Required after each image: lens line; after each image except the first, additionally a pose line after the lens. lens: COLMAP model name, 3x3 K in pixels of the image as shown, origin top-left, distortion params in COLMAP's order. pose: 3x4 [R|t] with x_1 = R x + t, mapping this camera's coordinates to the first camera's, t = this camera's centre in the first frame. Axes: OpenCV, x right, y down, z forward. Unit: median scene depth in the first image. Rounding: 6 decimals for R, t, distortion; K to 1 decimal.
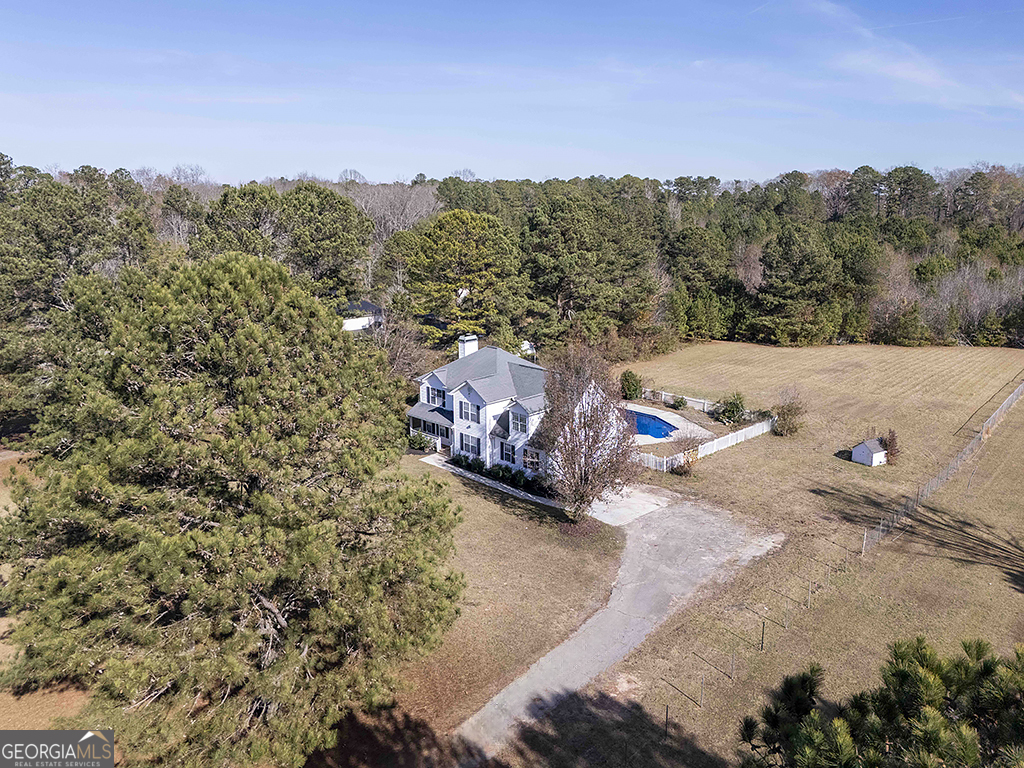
lens RADIAL K [[750.2, 0, 513.2], [0, 750.2, 383.1], [0, 0, 1]] dist [0.067000, -0.032943]
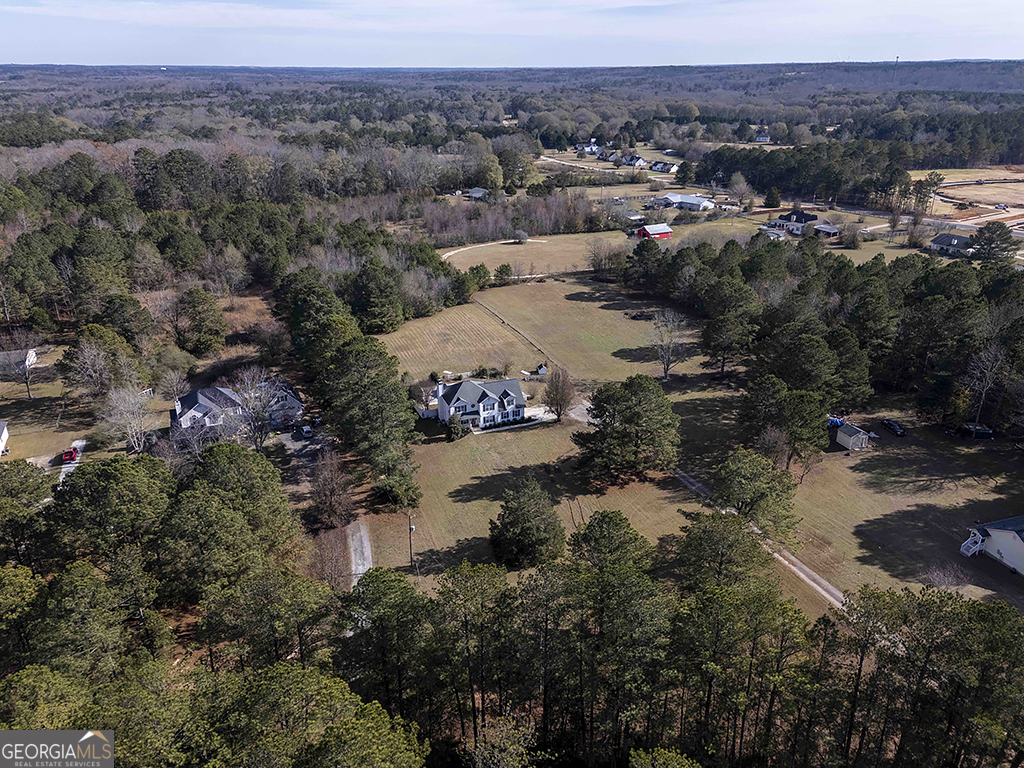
lens RADIAL K [[750.2, 0, 508.6], [0, 750.2, 384.2], [0, 0, 1]] dist [0.067000, -0.032943]
pose [[0.416573, -0.353127, 0.837716, -2.096522], [0.219959, 0.933248, 0.284017, -0.729400], [-0.882091, 0.065950, 0.466439, -0.242377]]
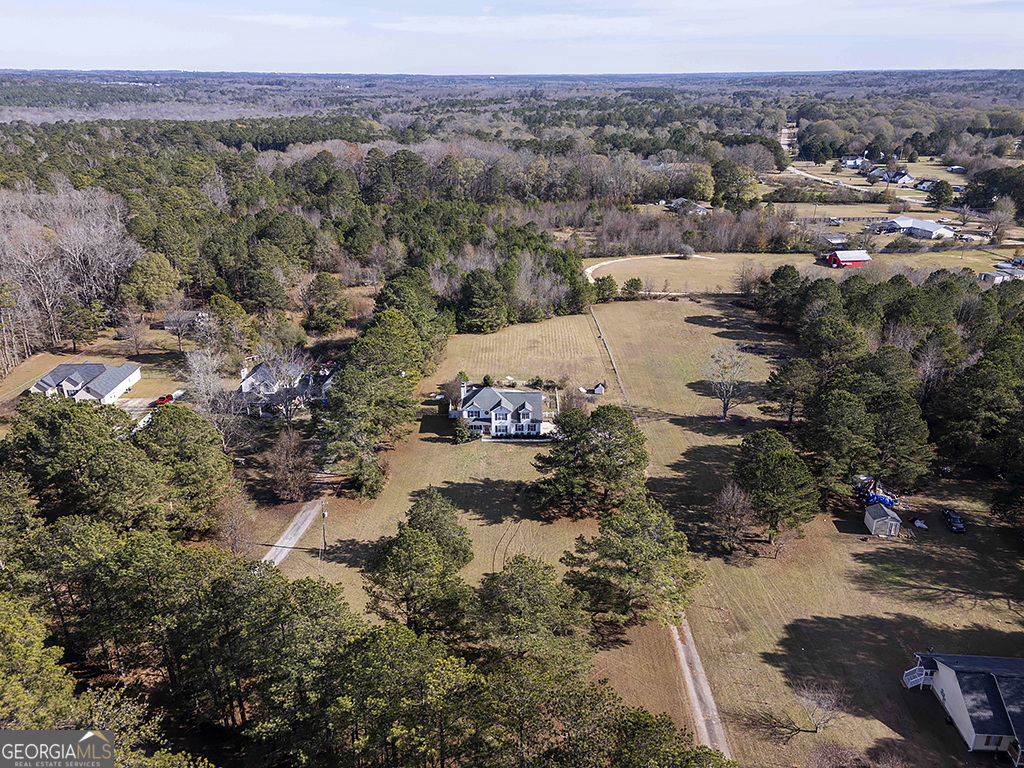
lens RADIAL K [[750.2, 0, 507.5], [0, 750.2, 386.8], [0, 0, 1]] dist [0.067000, -0.032943]
pose [[0.725242, -0.264471, 0.635672, -1.596905], [0.165553, 0.963178, 0.211849, -0.581836], [-0.668294, -0.048404, 0.742321, -0.869879]]
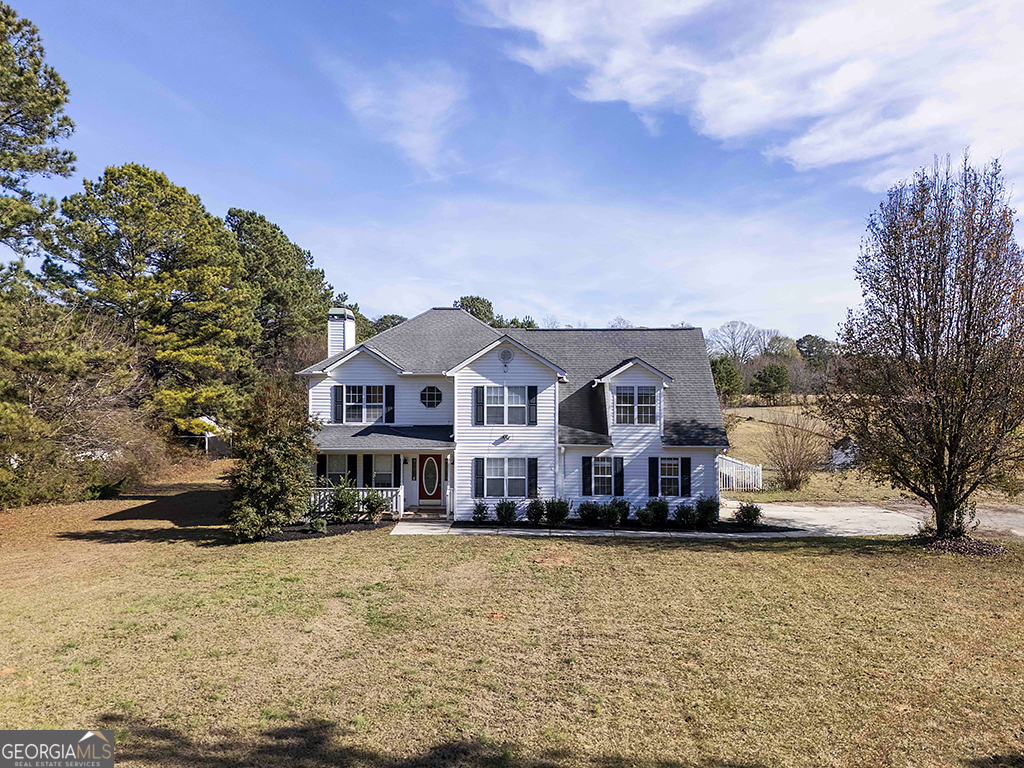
lens RADIAL K [[750.2, 0, 511.9], [0, 750.2, 384.5], [0, 0, 1]] dist [0.067000, -0.032943]
pose [[0.748452, -0.006983, 0.663153, -0.359732], [0.157186, 0.973320, -0.167156, 0.103159], [-0.644292, 0.229347, 0.729580, 0.643761]]
